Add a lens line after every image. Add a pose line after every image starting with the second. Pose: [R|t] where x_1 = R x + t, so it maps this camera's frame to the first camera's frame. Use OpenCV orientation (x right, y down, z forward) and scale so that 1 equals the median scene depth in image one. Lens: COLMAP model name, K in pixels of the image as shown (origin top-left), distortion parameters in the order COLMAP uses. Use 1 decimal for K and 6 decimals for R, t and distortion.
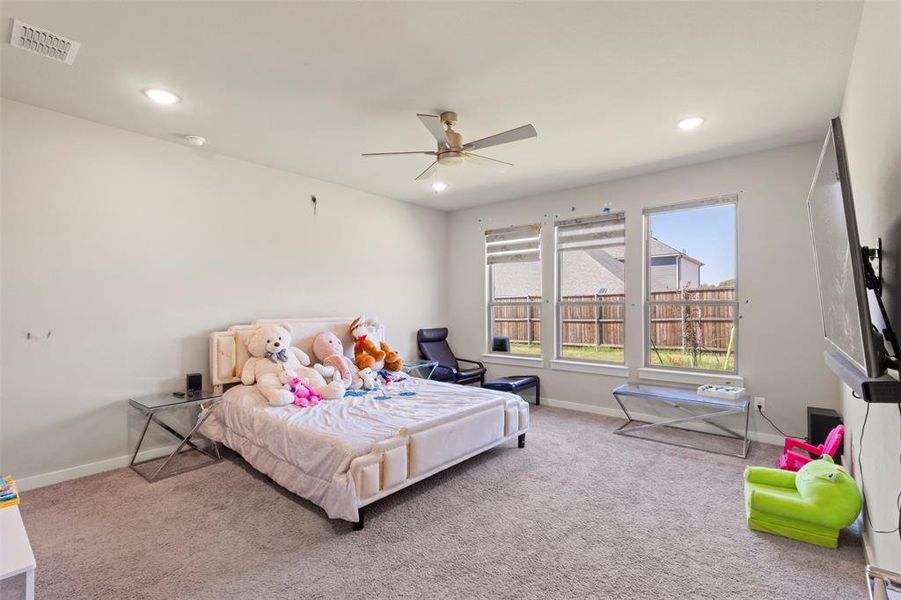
lens RADIAL K [[412.2, 0, 445.2], [0, 412.2, 300.1], [0, 0, 1]] dist [0.005466, 0.000119]
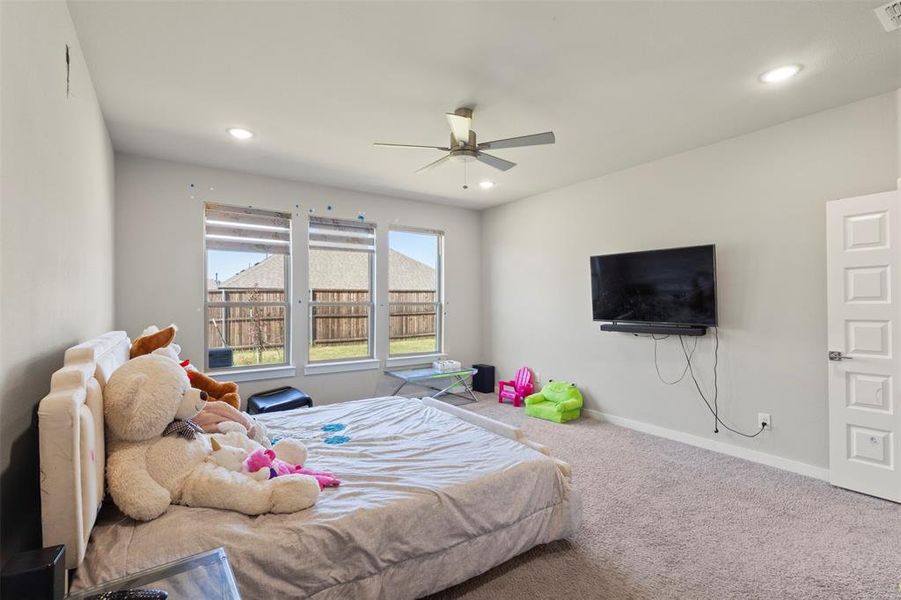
lens RADIAL K [[412.2, 0, 445.1], [0, 412.2, 306.4], [0, 0, 1]] dist [0.005466, 0.000119]
pose [[0.272117, -0.004742, 0.962253, -0.543671], [-0.007934, 0.999943, 0.007172, 0.004431], [-0.962232, -0.009587, 0.272063, 0.449217]]
